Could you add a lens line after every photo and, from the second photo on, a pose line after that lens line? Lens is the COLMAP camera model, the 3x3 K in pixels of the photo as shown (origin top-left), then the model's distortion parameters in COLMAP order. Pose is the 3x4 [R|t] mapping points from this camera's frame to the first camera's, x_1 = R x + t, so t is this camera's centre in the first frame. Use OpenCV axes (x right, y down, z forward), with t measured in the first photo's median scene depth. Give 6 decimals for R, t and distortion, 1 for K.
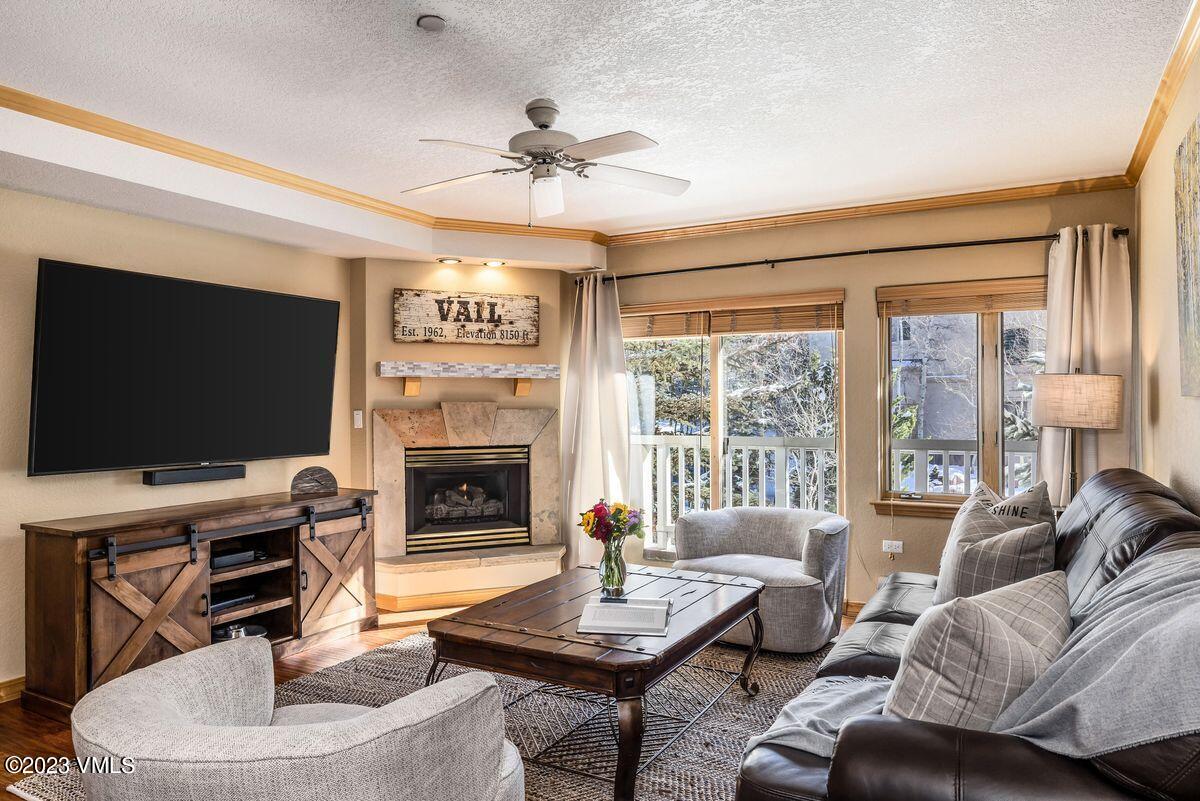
lens RADIAL K [[787.4, 0, 605.0], [0, 787.4, 400.9], [0, 0, 1]] dist [0.000059, -0.001079]
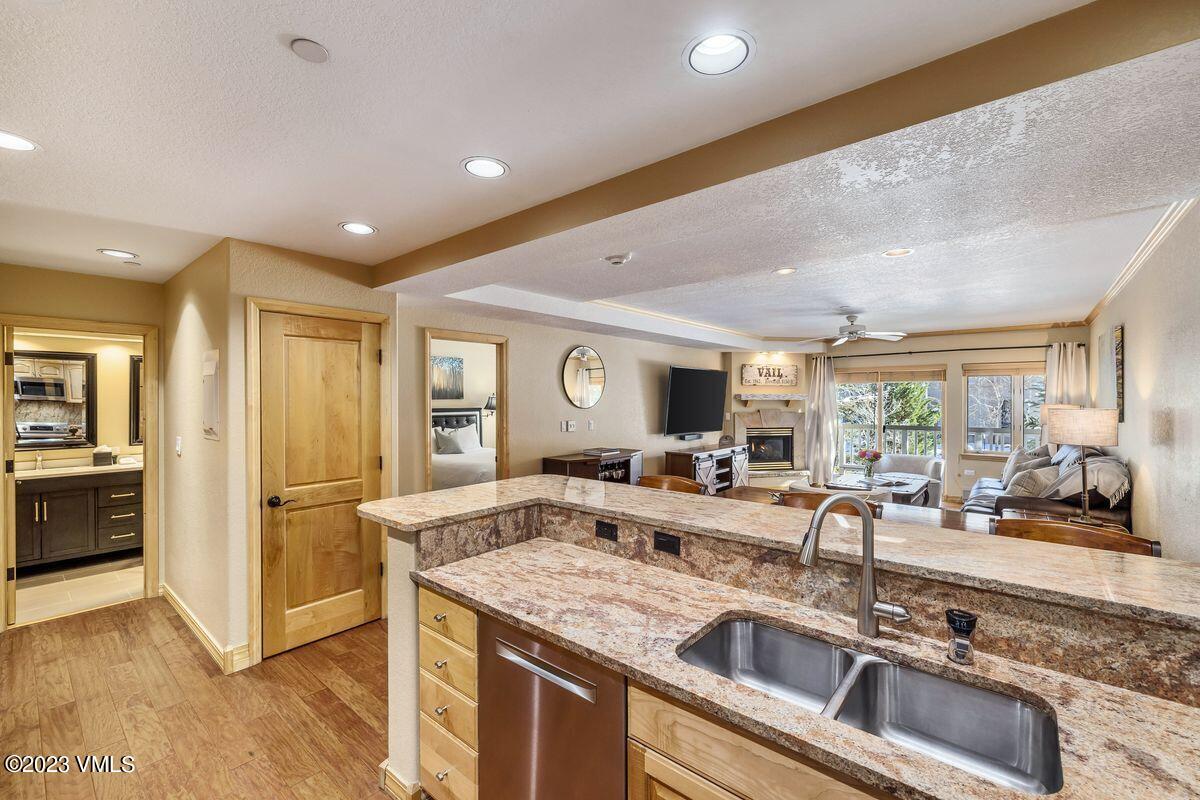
lens RADIAL K [[502.6, 0, 600.1], [0, 502.6, 399.7], [0, 0, 1]] dist [0.001844, -0.000084]
pose [[0.980281, 0.003467, -0.197579, -0.403943], [-0.002145, 0.999974, 0.006905, -0.041478], [0.197598, -0.006345, 0.980263, -0.668276]]
